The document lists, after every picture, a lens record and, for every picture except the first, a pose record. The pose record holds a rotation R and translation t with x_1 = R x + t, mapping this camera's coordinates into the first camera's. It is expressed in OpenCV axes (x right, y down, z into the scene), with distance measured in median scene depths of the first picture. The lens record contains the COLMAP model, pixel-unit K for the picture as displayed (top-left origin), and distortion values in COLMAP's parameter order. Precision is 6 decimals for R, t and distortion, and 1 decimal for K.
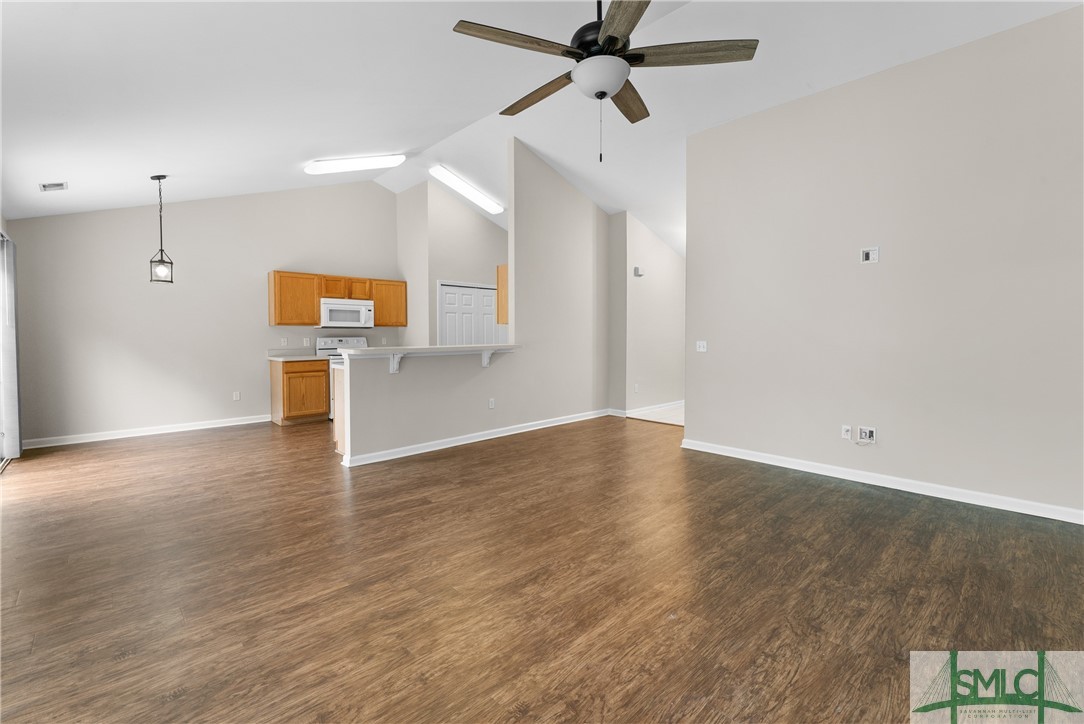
lens RADIAL K [[469.7, 0, 542.9], [0, 469.7, 352.6], [0, 0, 1]] dist [0.001547, 0.000393]
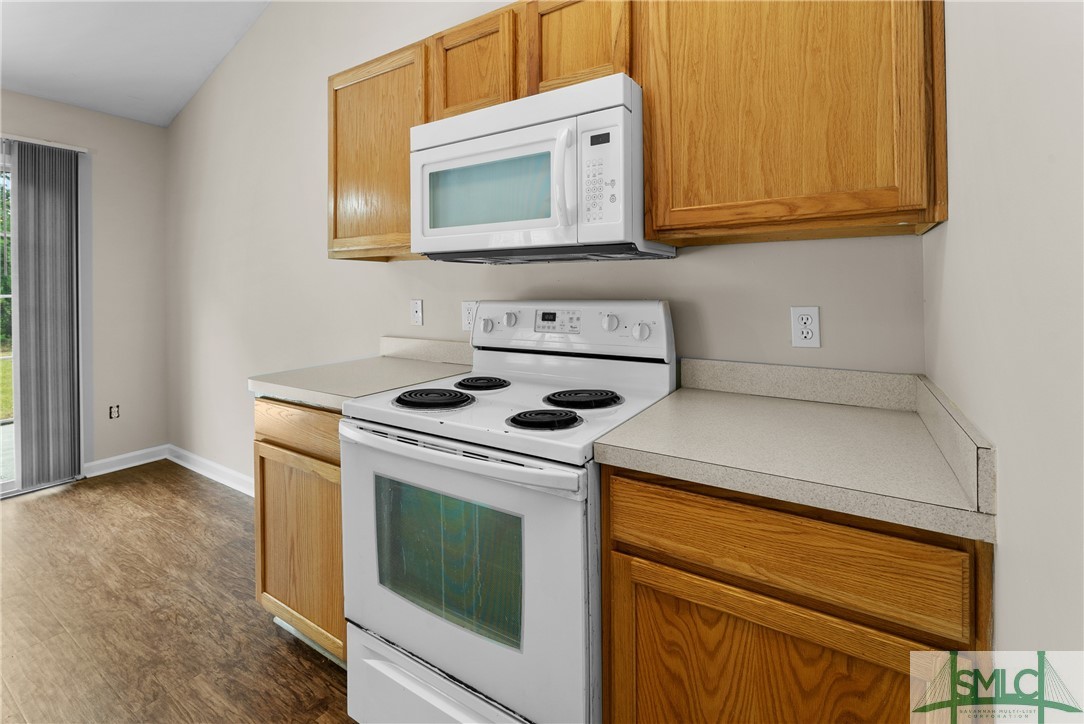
lens RADIAL K [[465.6, 0, 560.6], [0, 465.6, 289.3], [0, 0, 1]] dist [-0.002747, -0.000172]
pose [[0.263852, 0.001622, -0.964562, -0.465290], [-0.032134, 0.999458, -0.007109, -0.078458], [0.964028, 0.032871, 0.263762, 2.016958]]
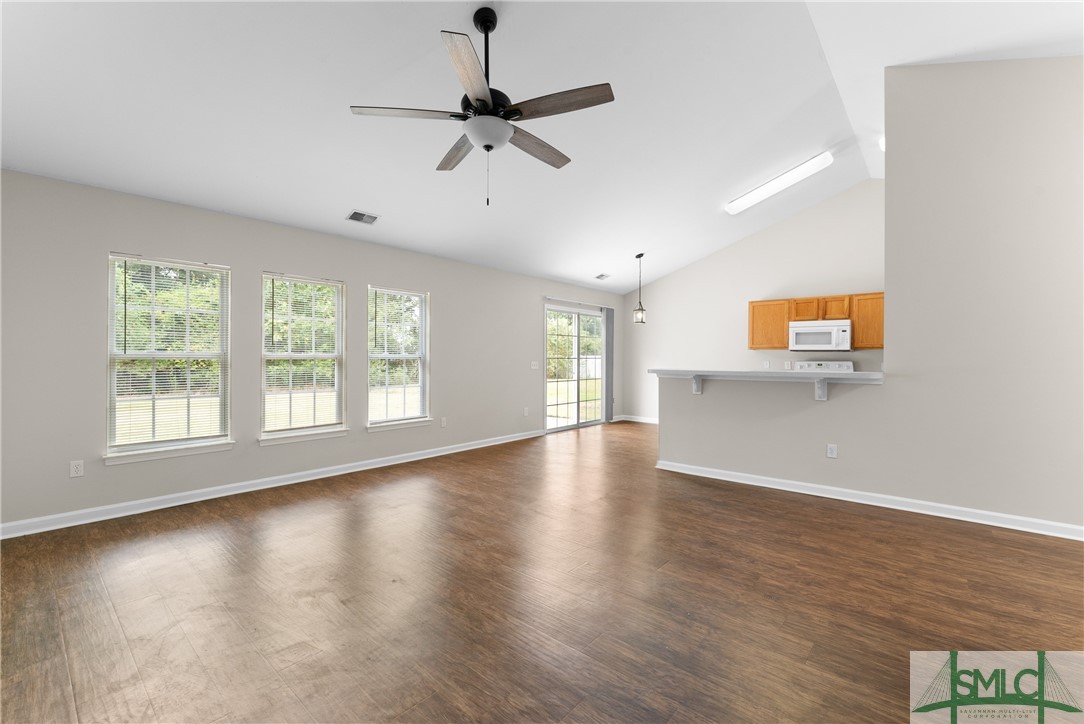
lens RADIAL K [[464.3, 0, 548.3], [0, 464.3, 359.4], [0, 0, 1]] dist [-0.000862, -0.000090]
pose [[0.090467, 0.006318, -0.995879, 0.953663], [-0.046732, 0.998905, 0.002092, -0.026957], [0.994802, 0.046350, 0.090663, 0.793504]]
